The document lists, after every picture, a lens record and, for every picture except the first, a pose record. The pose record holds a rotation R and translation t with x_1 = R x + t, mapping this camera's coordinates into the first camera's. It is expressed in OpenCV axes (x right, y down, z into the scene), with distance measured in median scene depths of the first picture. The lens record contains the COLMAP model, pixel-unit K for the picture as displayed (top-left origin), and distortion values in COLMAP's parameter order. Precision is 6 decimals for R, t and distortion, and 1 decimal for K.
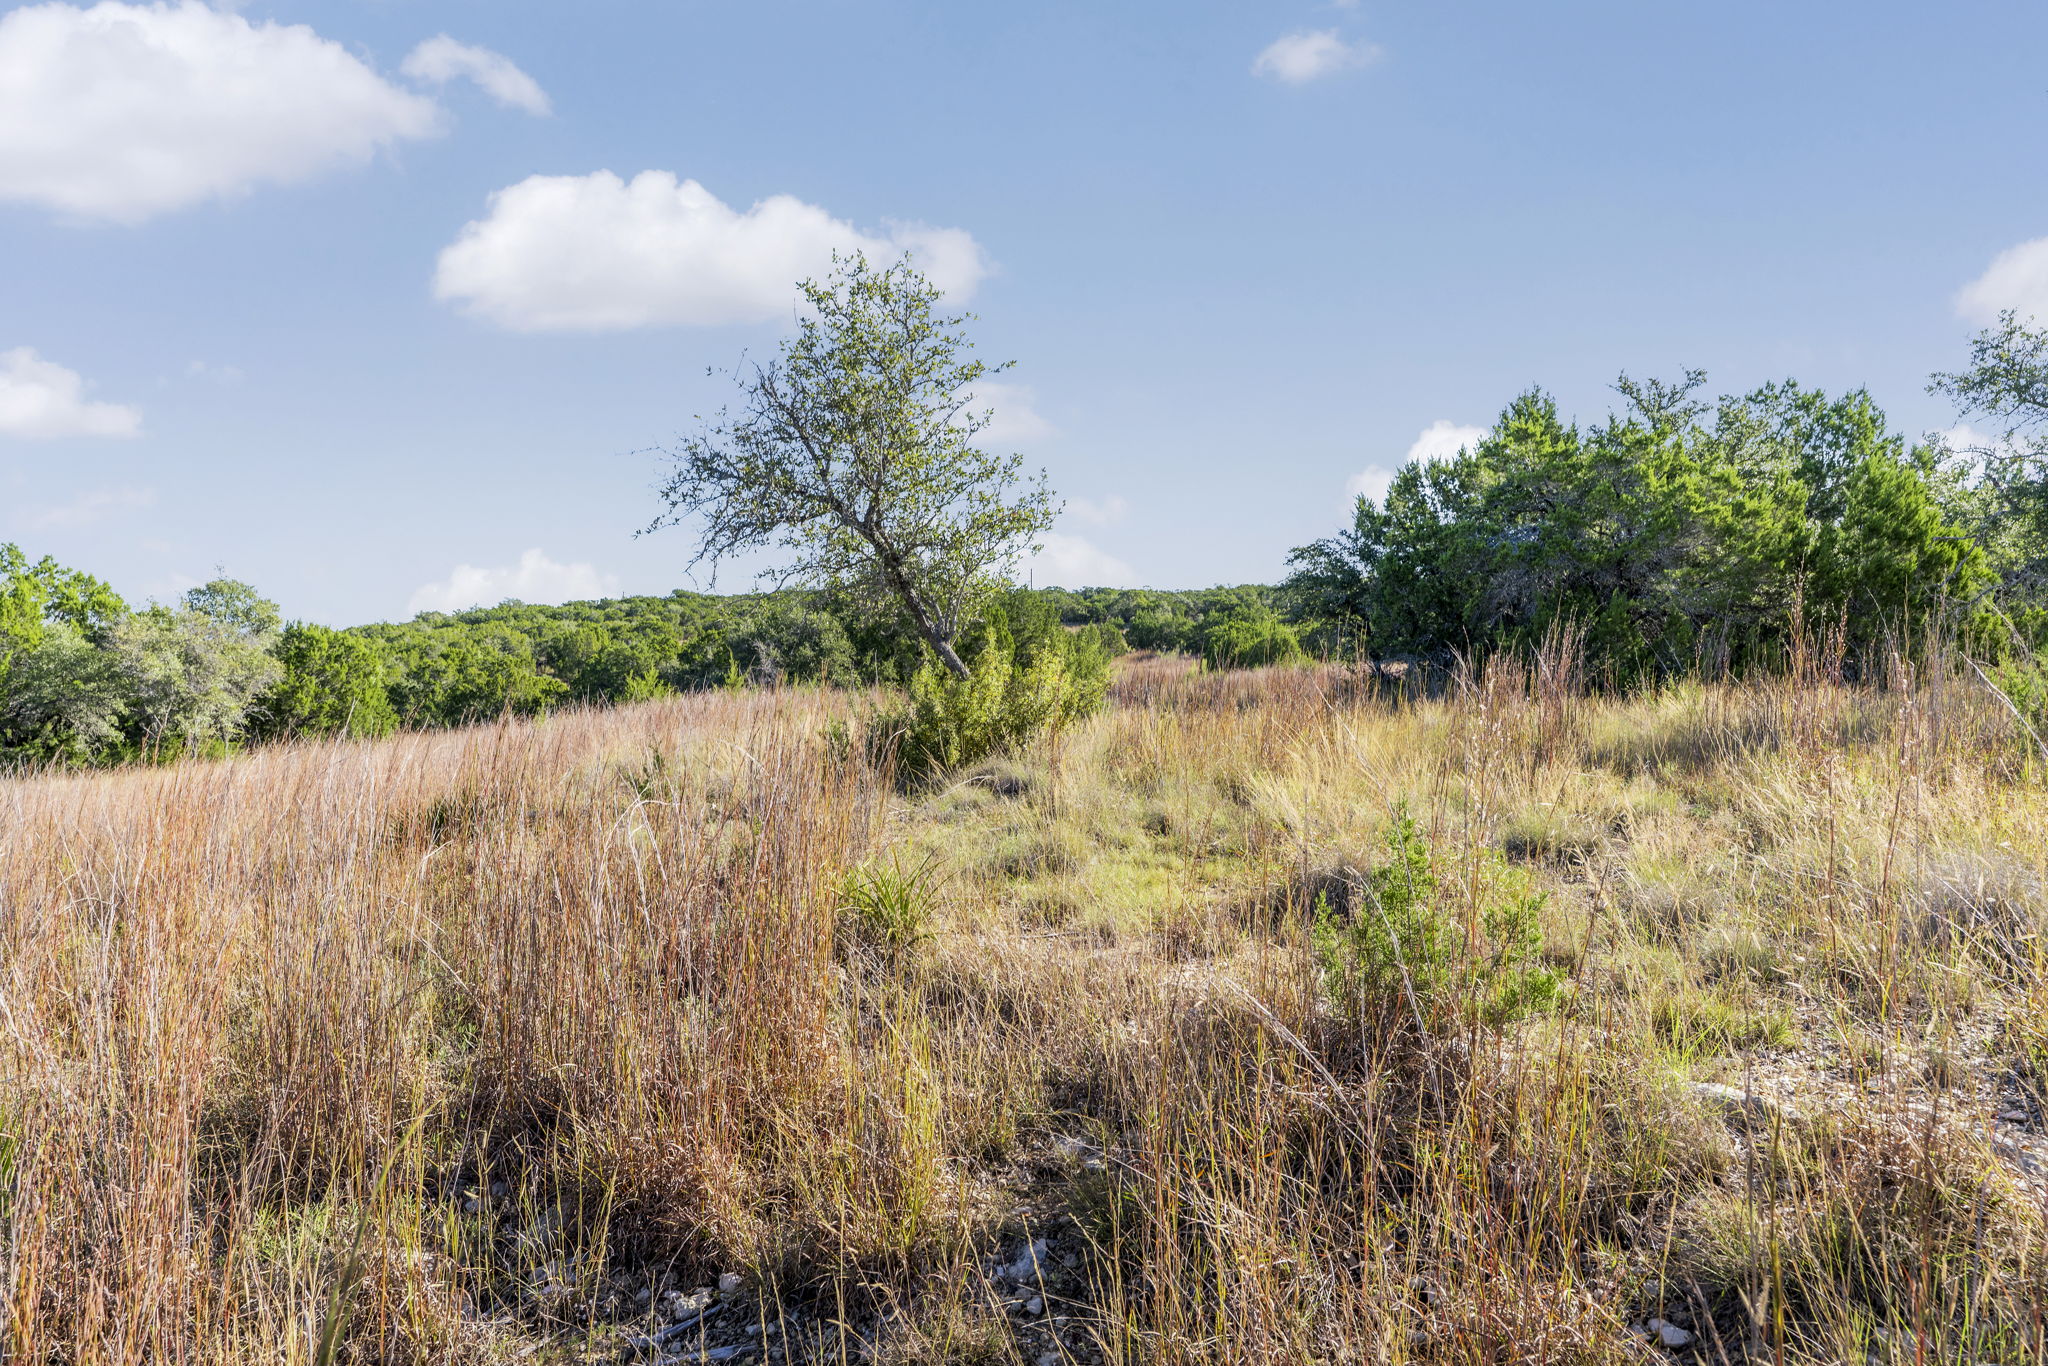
lens RADIAL K [[1486.4, 0, 1080.4], [0, 1486.4, 684.1], [0, 0, 1]] dist [0.008888, 0.003203]
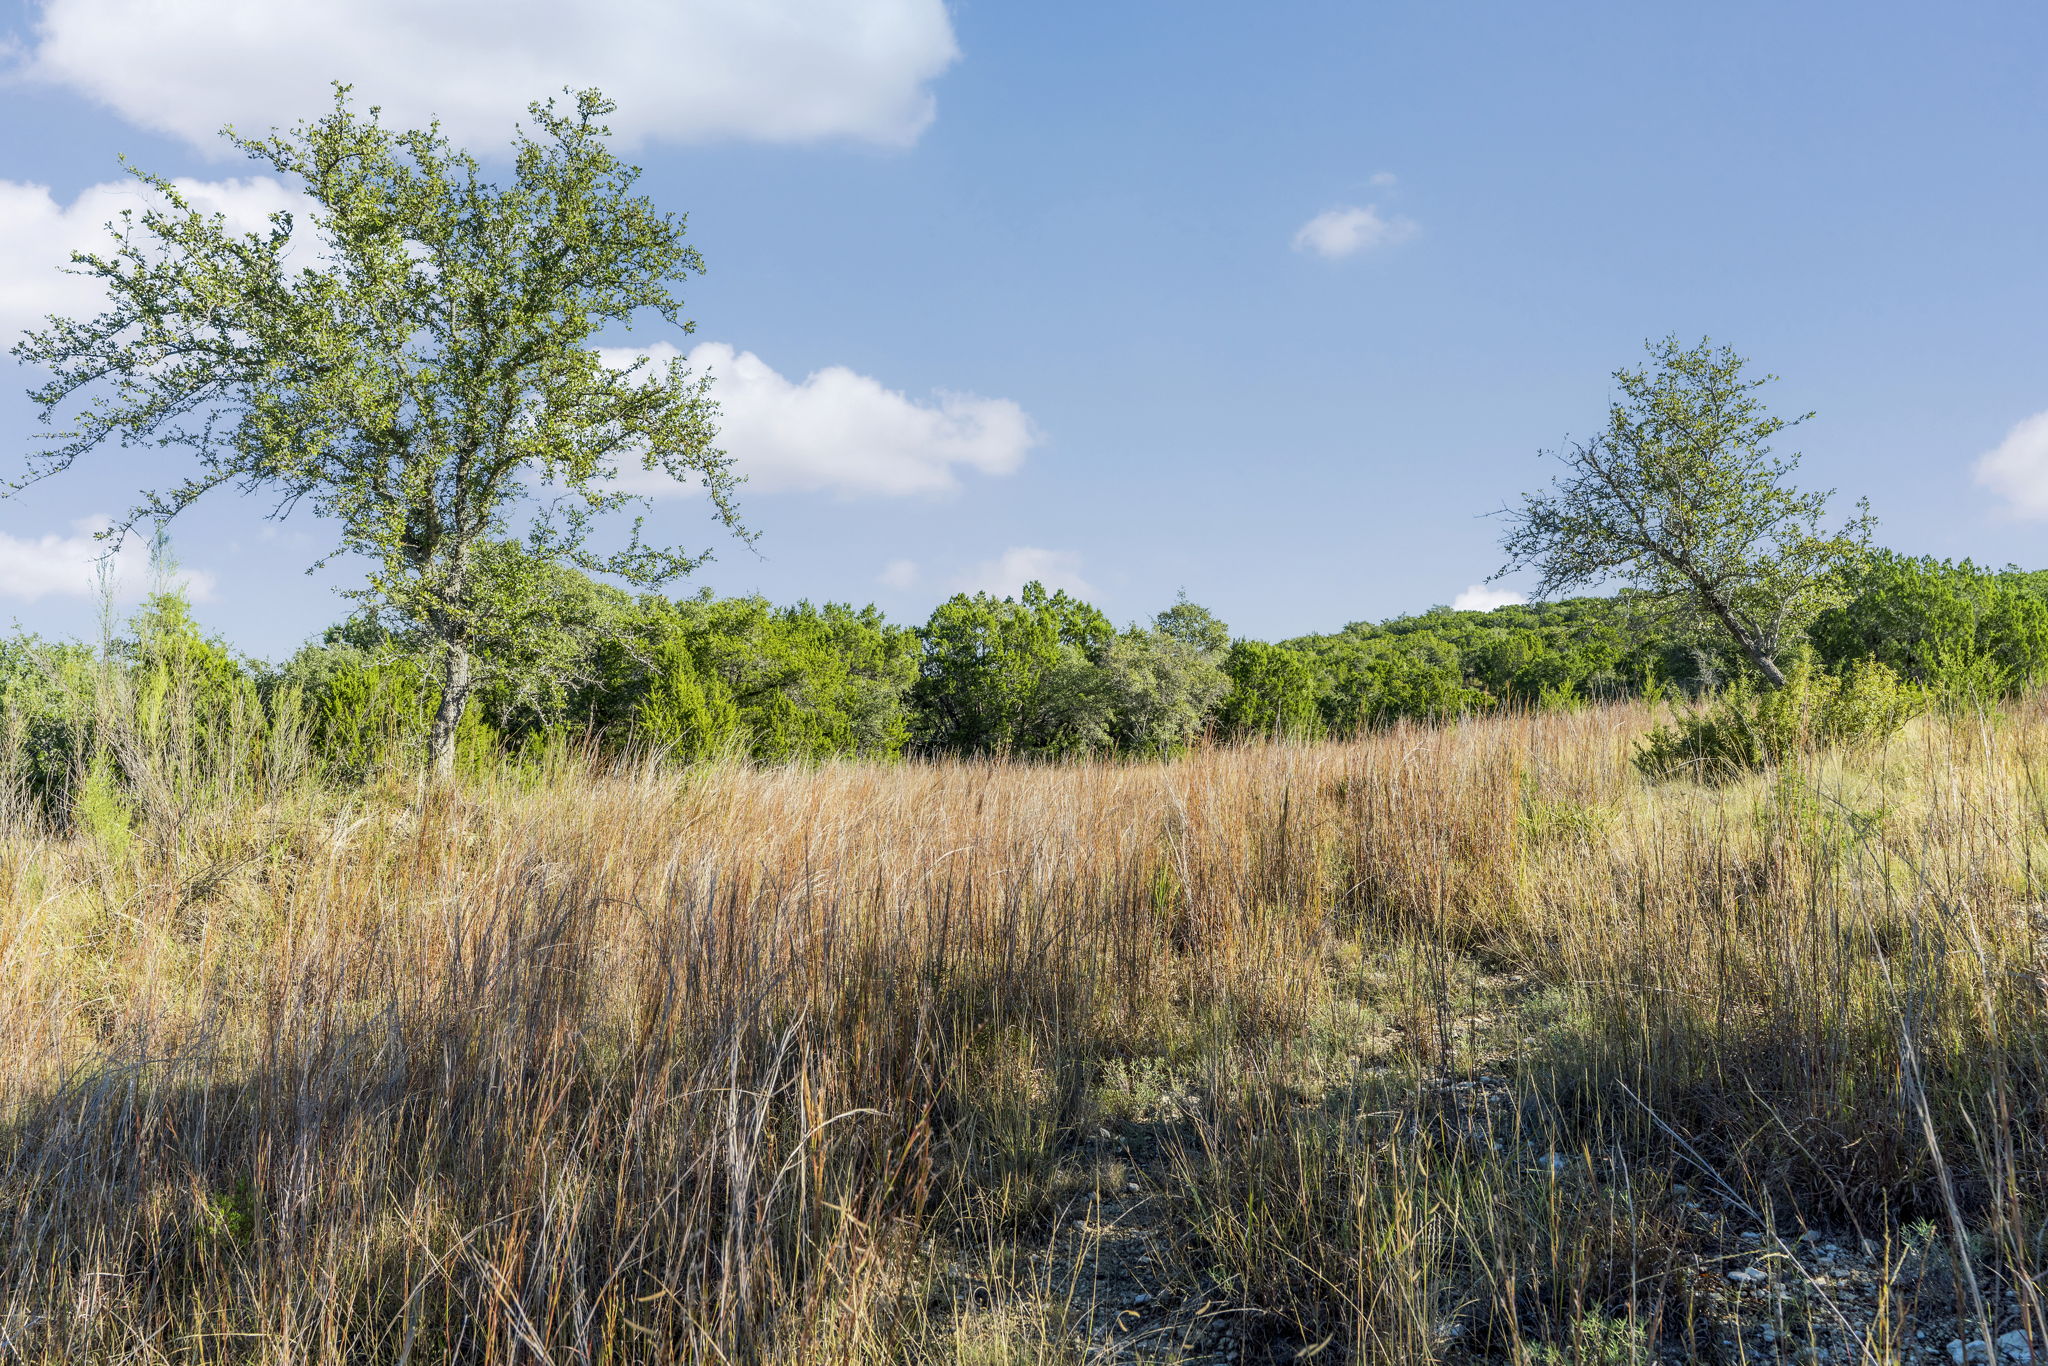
lens RADIAL K [[2007.6, 0, 1024.0], [0, 2007.6, 683.0], [0, 0, 1]] dist [0.006755, 0.014246]
pose [[0.834741, -0.003823, -0.550629, 0.165074], [-0.000618, 0.999969, -0.007879, 0.001985], [0.550642, 0.006917, 0.834713, -0.344403]]
